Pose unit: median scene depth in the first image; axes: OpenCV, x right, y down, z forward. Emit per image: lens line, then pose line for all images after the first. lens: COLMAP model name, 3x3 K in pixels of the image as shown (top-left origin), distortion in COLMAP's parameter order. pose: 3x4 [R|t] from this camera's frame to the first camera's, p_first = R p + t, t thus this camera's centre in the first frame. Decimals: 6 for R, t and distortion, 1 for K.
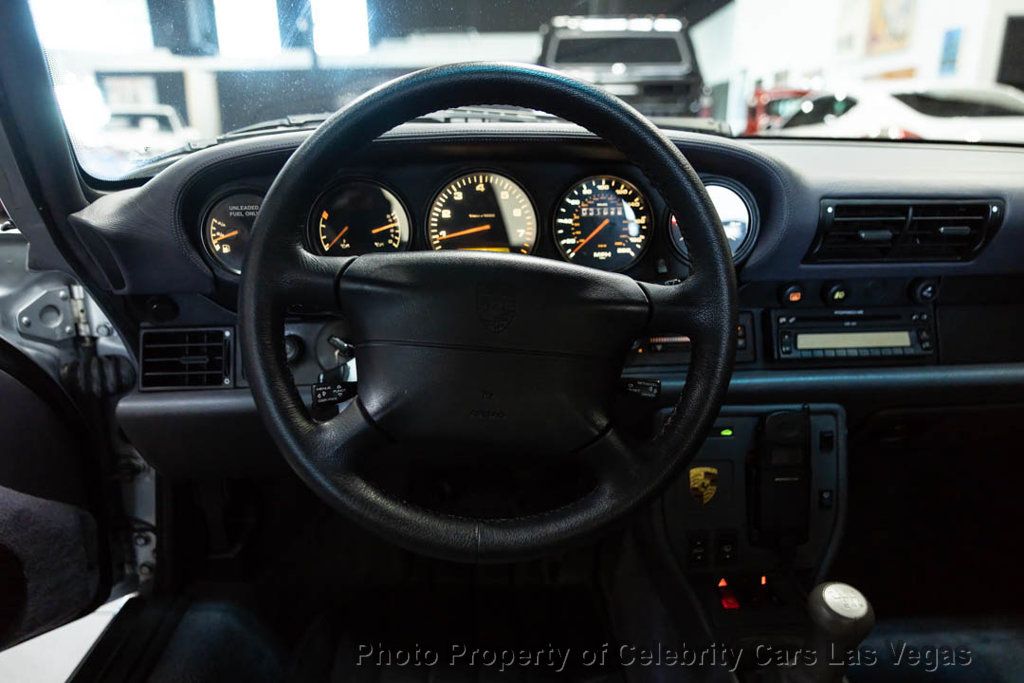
lens RADIAL K [[764.5, 0, 506.4], [0, 764.5, 337.7], [0, 0, 1]] dist [0.016412, -0.002963]
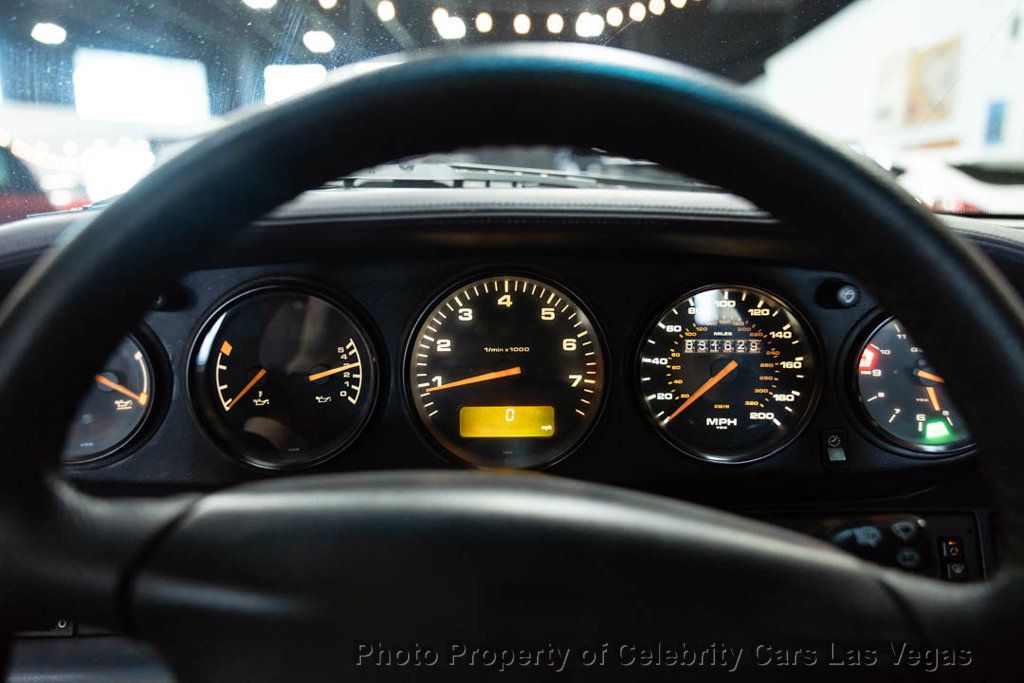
lens RADIAL K [[764.5, 0, 506.6], [0, 764.5, 346.4], [0, 0, 1]] dist [0.016412, -0.002963]
pose [[0.999015, 0.017256, -0.040869, -0.009336], [-0.020142, 0.997252, -0.071299, -0.121939], [0.039527, 0.072052, 0.996617, 0.438907]]
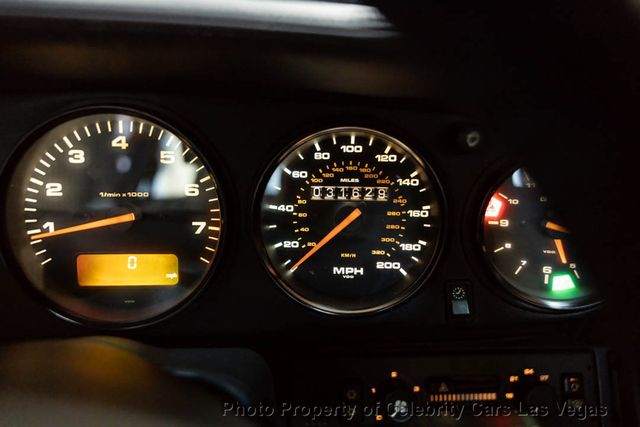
lens RADIAL K [[477.8, 0, 323.5], [0, 477.8, 215.8], [0, 0, 1]] dist [0.016412, -0.002963]
pose [[0.999622, 0.027287, 0.003434, 0.106657], [-0.027235, 0.999524, -0.014461, -0.144082], [-0.003827, 0.014362, 0.999890, 0.667303]]
